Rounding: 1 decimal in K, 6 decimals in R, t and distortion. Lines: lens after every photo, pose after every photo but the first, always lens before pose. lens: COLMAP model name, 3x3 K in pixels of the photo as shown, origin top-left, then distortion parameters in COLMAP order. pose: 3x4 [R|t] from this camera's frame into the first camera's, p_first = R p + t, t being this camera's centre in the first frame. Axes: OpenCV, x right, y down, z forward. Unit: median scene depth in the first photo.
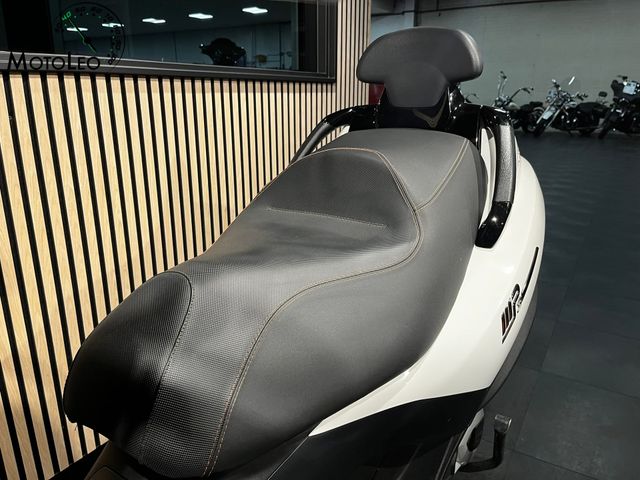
lens RADIAL K [[488.1, 0, 307.6], [0, 488.1, 241.2], [0, 0, 1]] dist [0.087862, -0.136593]
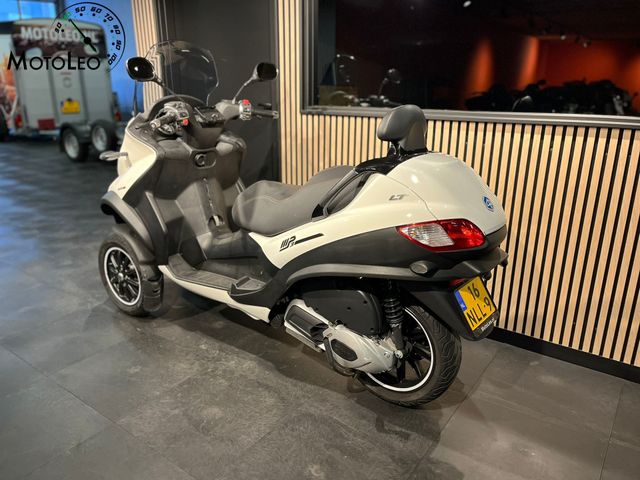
lens RADIAL K [[488.1, 0, 307.6], [0, 488.1, 241.2], [0, 0, 1]] dist [0.087862, -0.136593]
pose [[-0.086852, 0.305883, -0.948099, 0.155767], [-0.287923, 0.903374, 0.317829, -0.037048], [0.953707, 0.300584, 0.009611, 0.066754]]
